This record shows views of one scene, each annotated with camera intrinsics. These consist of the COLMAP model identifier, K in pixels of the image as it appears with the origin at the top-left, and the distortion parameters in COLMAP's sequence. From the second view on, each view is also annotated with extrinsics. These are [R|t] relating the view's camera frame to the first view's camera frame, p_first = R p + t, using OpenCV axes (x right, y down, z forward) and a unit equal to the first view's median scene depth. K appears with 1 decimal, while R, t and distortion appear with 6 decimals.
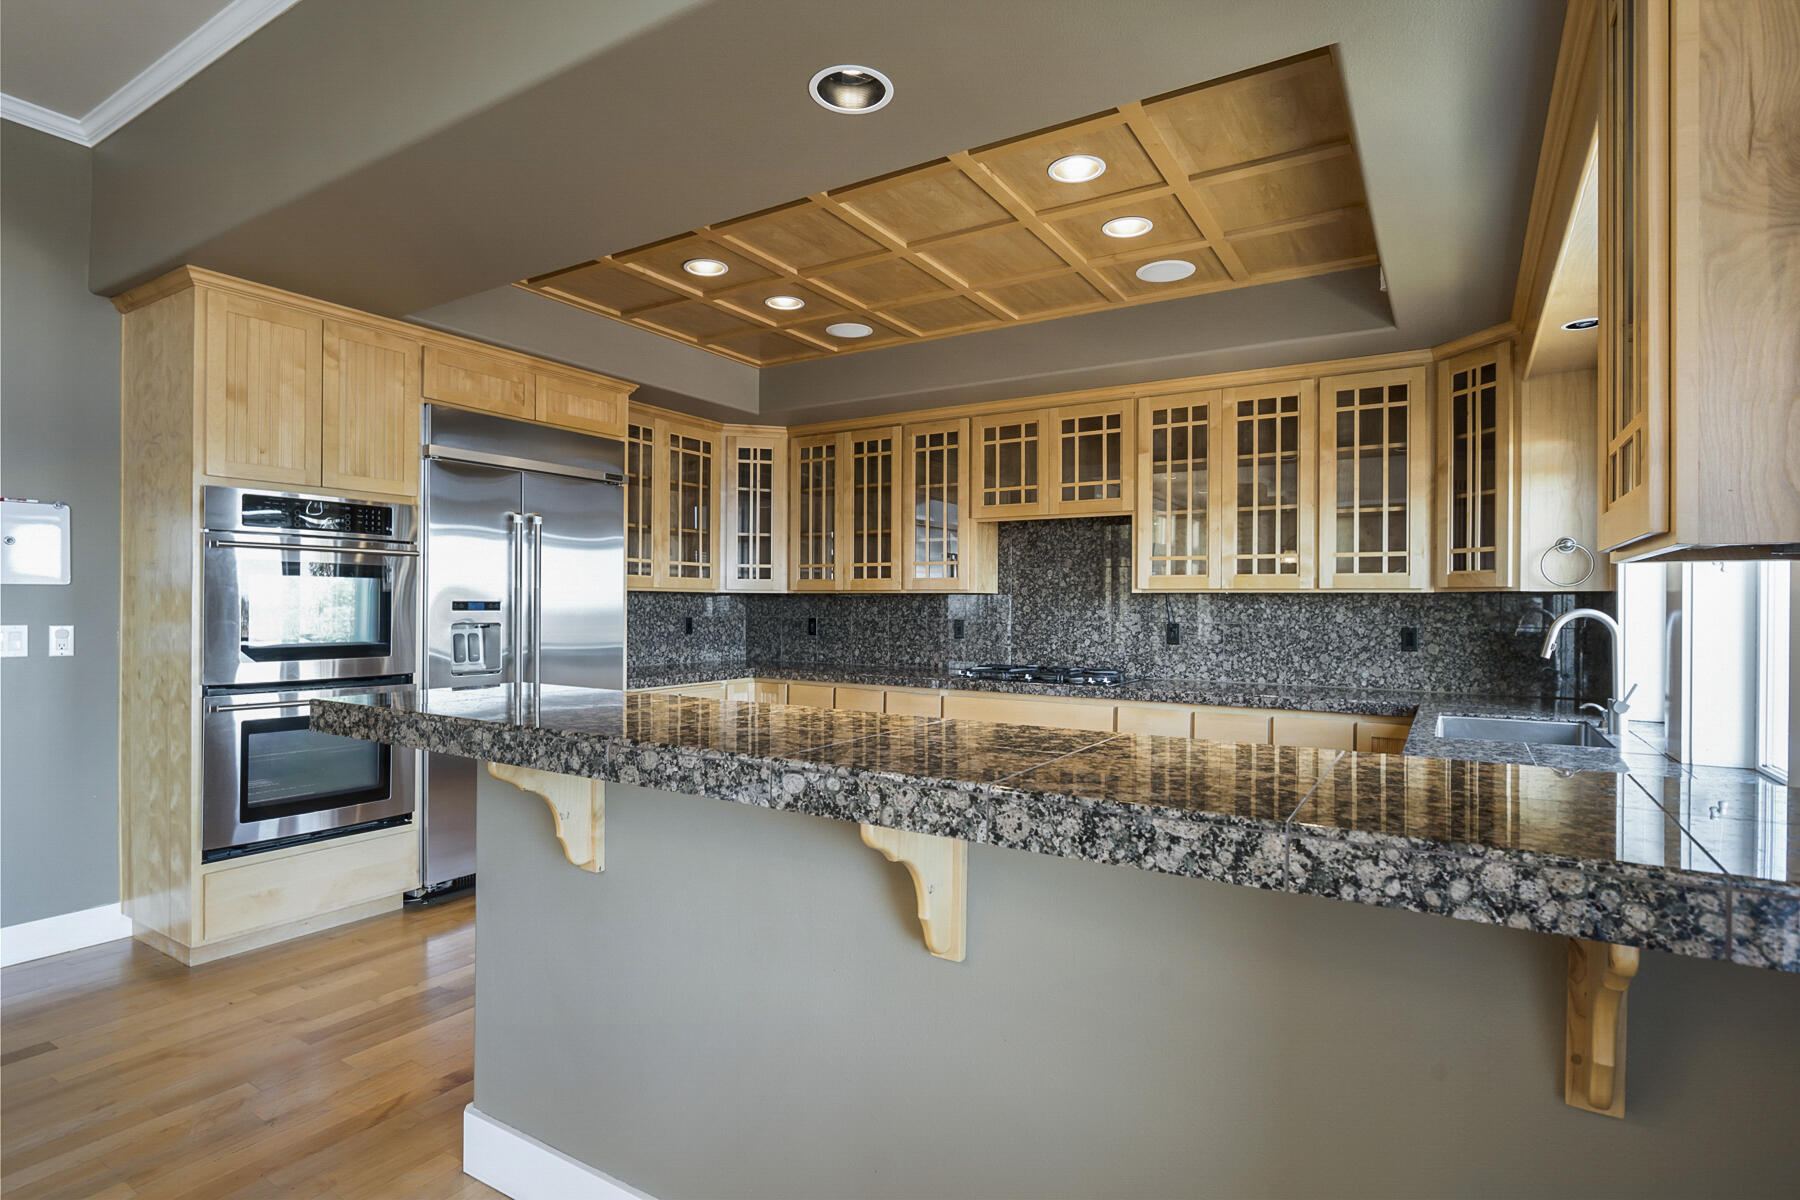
lens RADIAL K [[905.9, 0, 901.0], [0, 905.9, 605.7], [0, 0, 1]] dist [-0.023302, 0.011089]
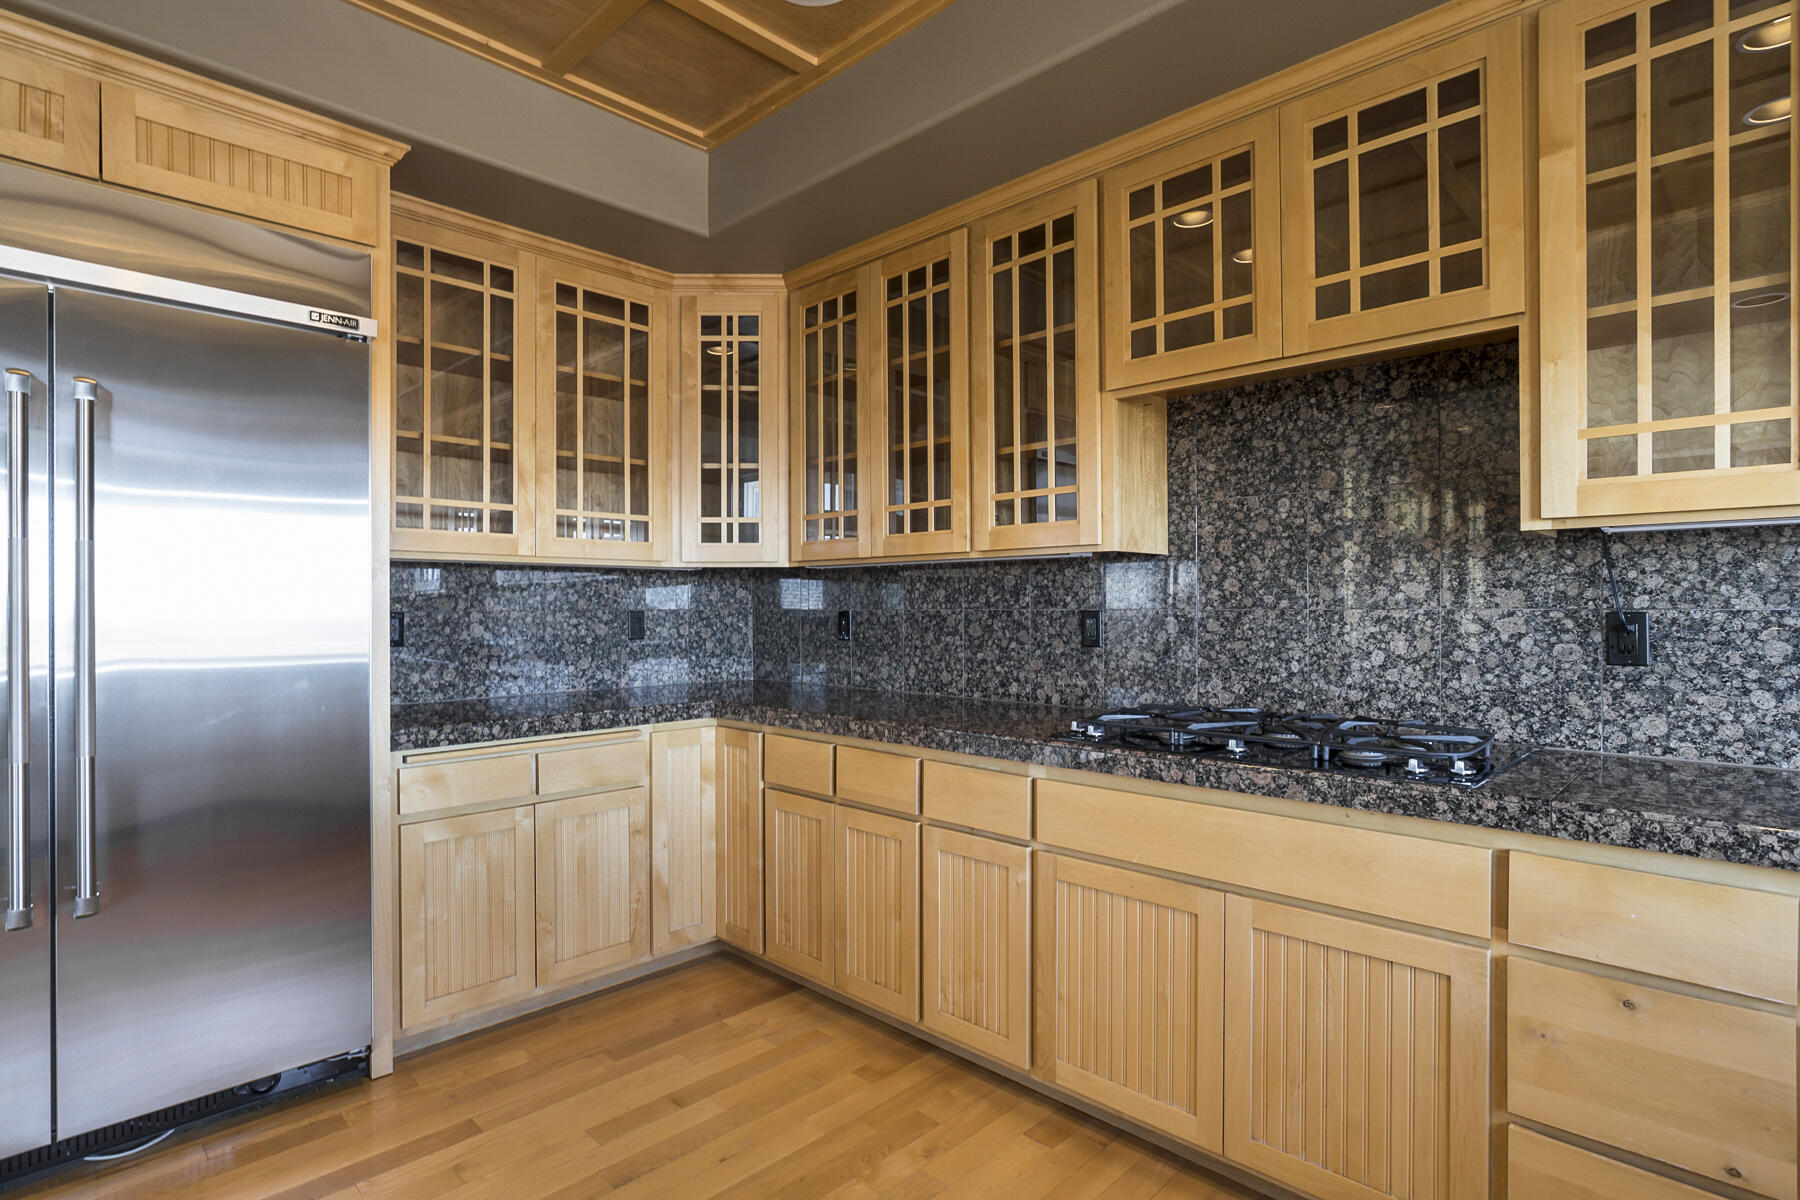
lens RADIAL K [[905.9, 0, 898.5], [0, 905.9, 605.5], [0, 0, 1]] dist [-0.023302, 0.011089]
pose [[0.976195, -0.009286, -0.216698, 0.077852], [0.008814, 0.999956, -0.003148, 0.015326], [0.216717, 0.001163, 0.976234, 0.548356]]
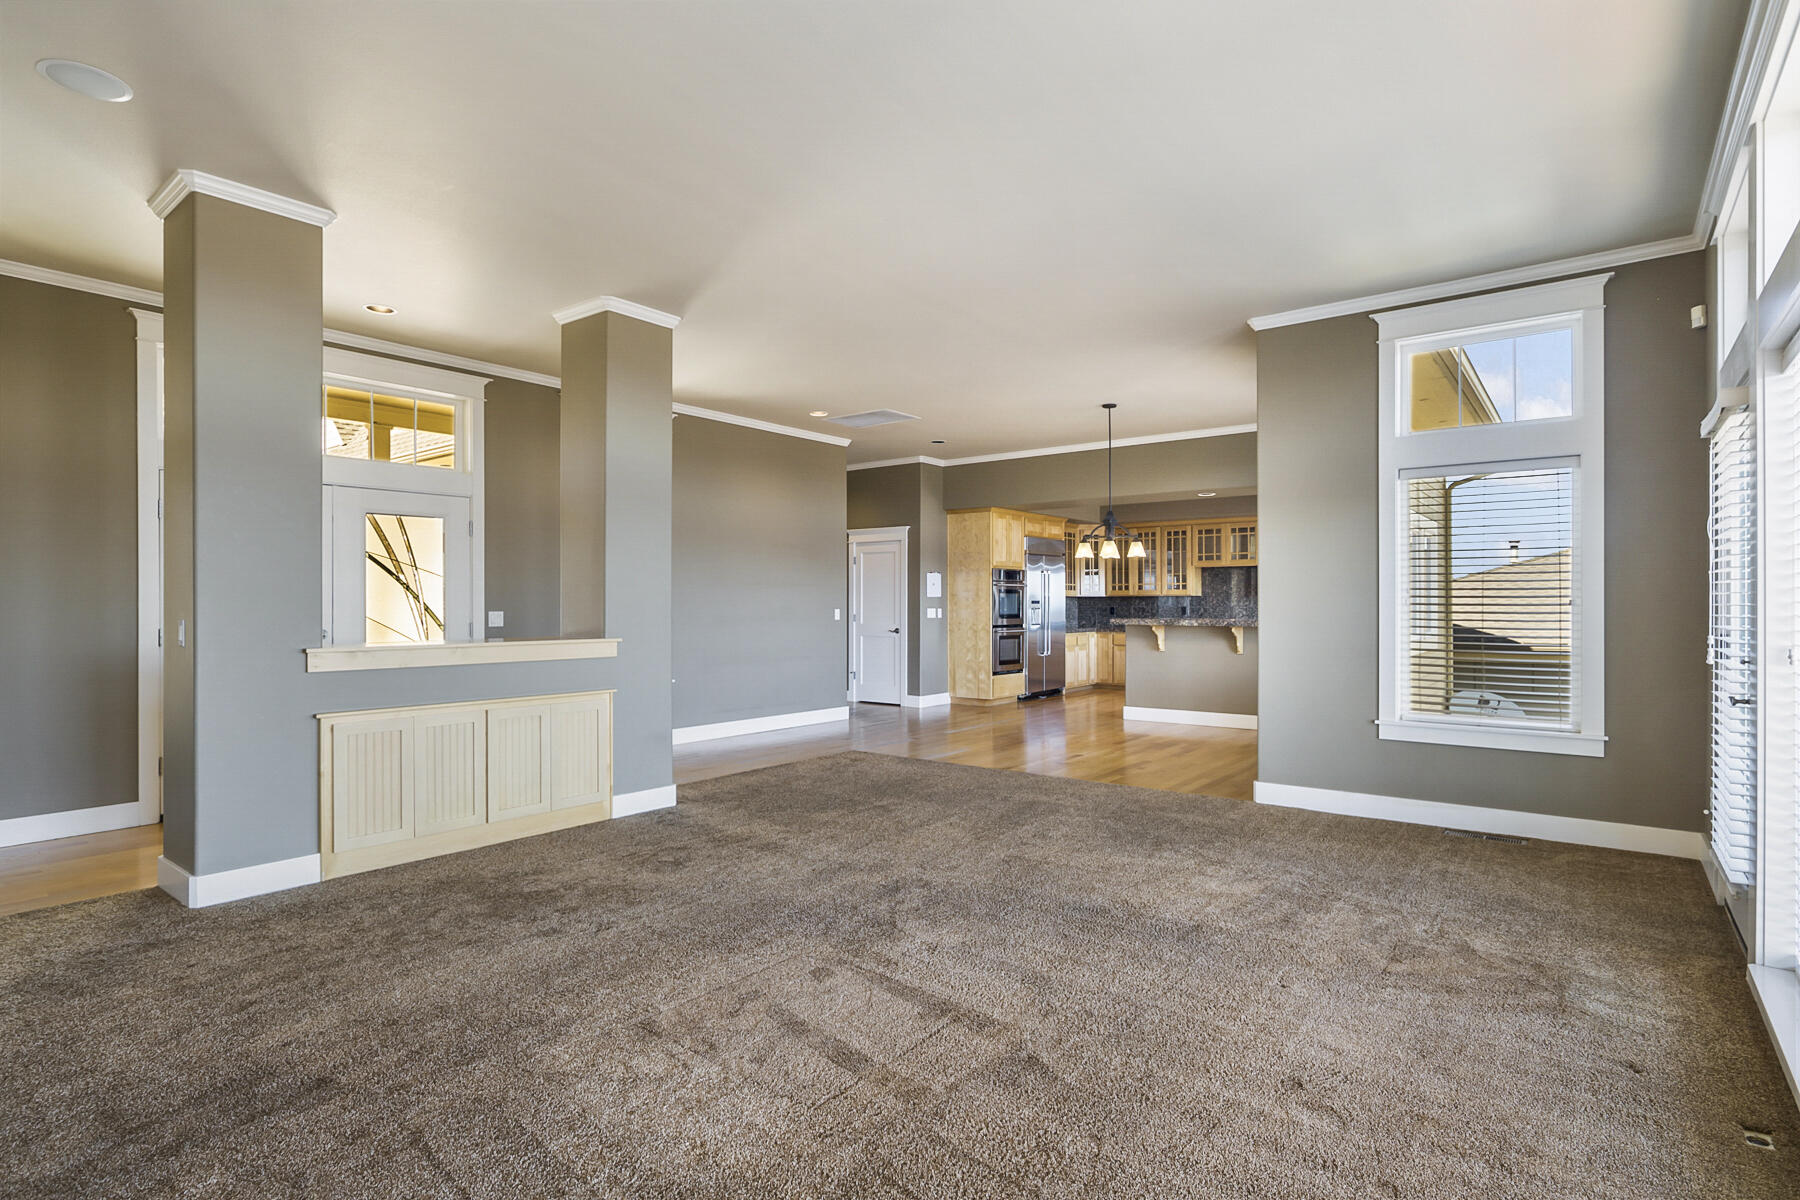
lens RADIAL K [[905.9, 0, 904.3], [0, 905.9, 602.4], [0, 0, 1]] dist [-0.023302, 0.011089]
pose [[0.994483, -0.009164, -0.104495, -0.474156], [0.008995, 0.999957, -0.002096, 0.002734], [0.104509, 0.001144, 0.994523, -1.633060]]
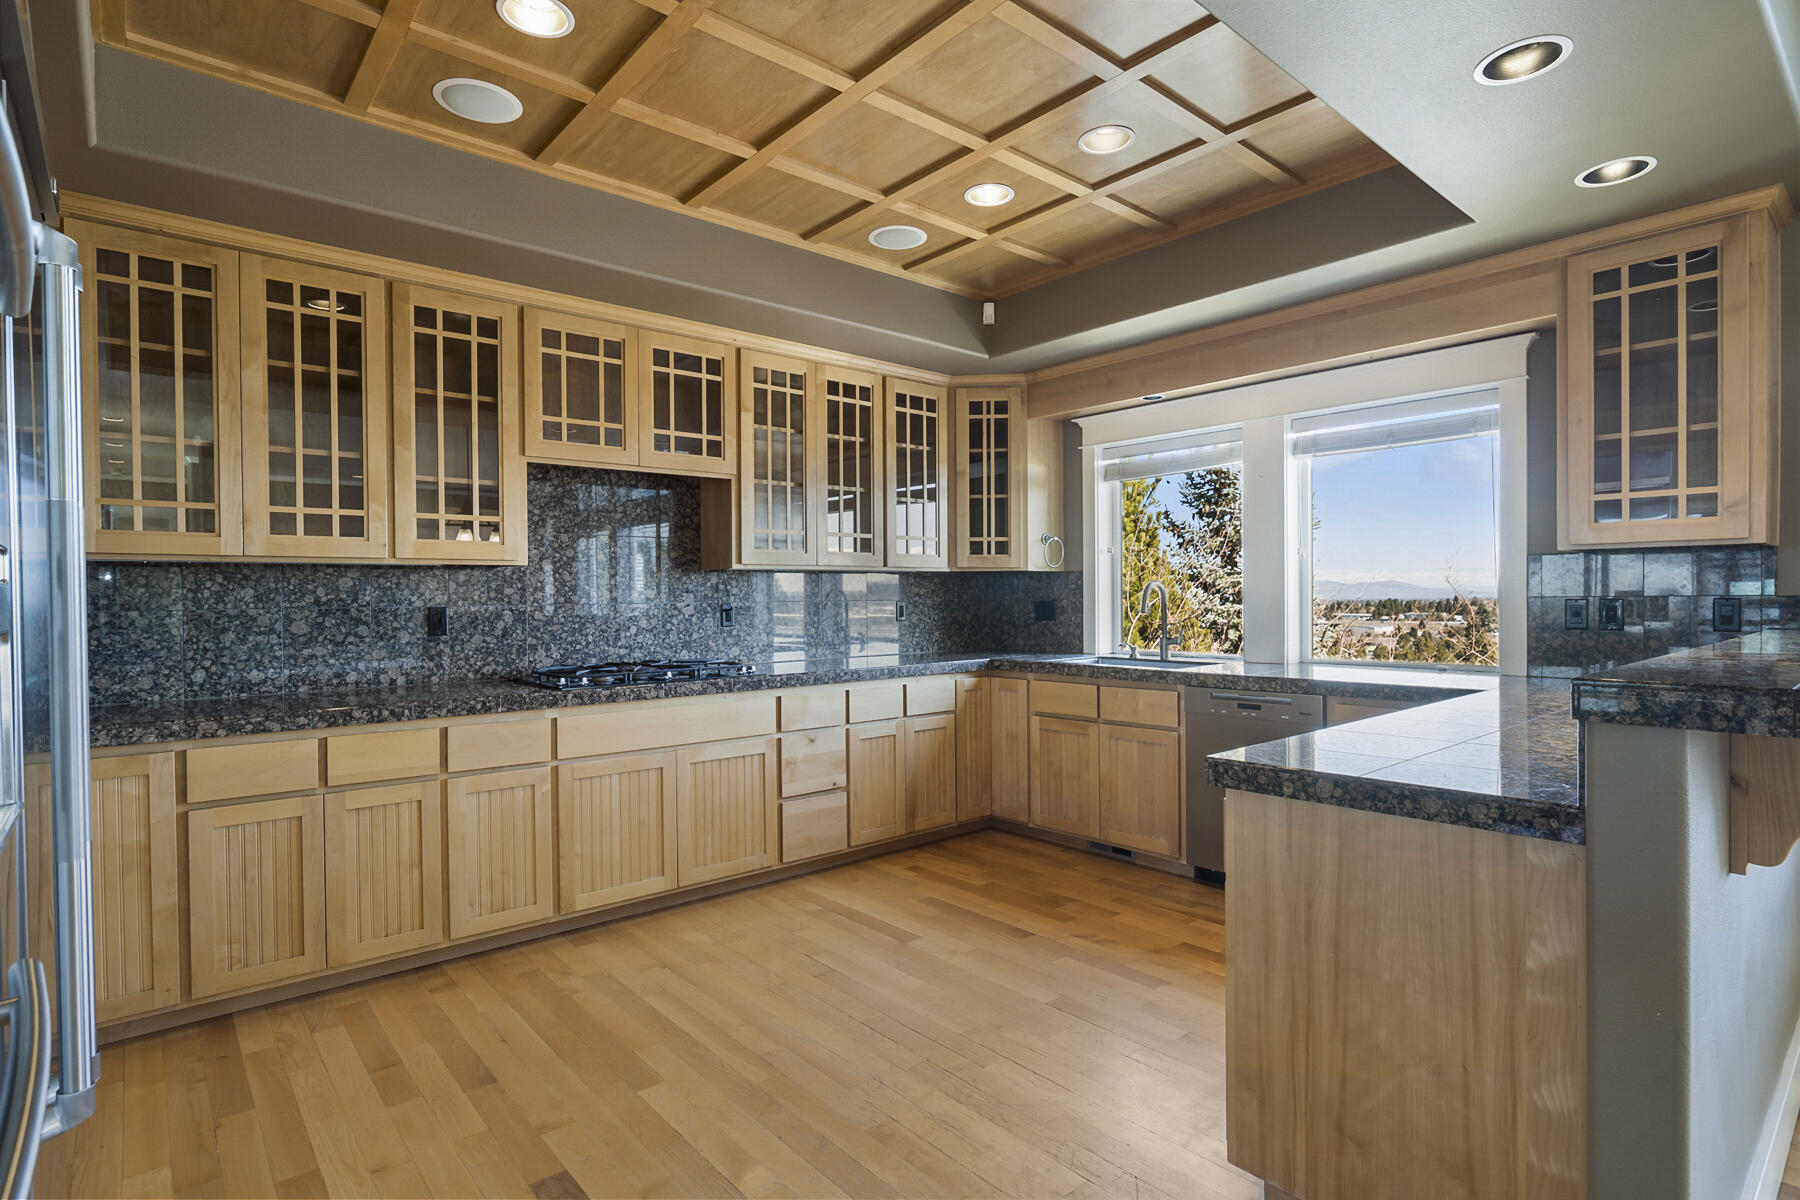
lens RADIAL K [[905.9, 0, 901.0], [0, 905.9, 601.5], [0, 0, 1]] dist [-0.023302, 0.011089]
pose [[0.301340, -0.015457, 0.953391, -0.506663], [0.012372, 0.999848, 0.012300, 0.008677], [-0.953436, 0.008088, 0.301486, 0.553185]]
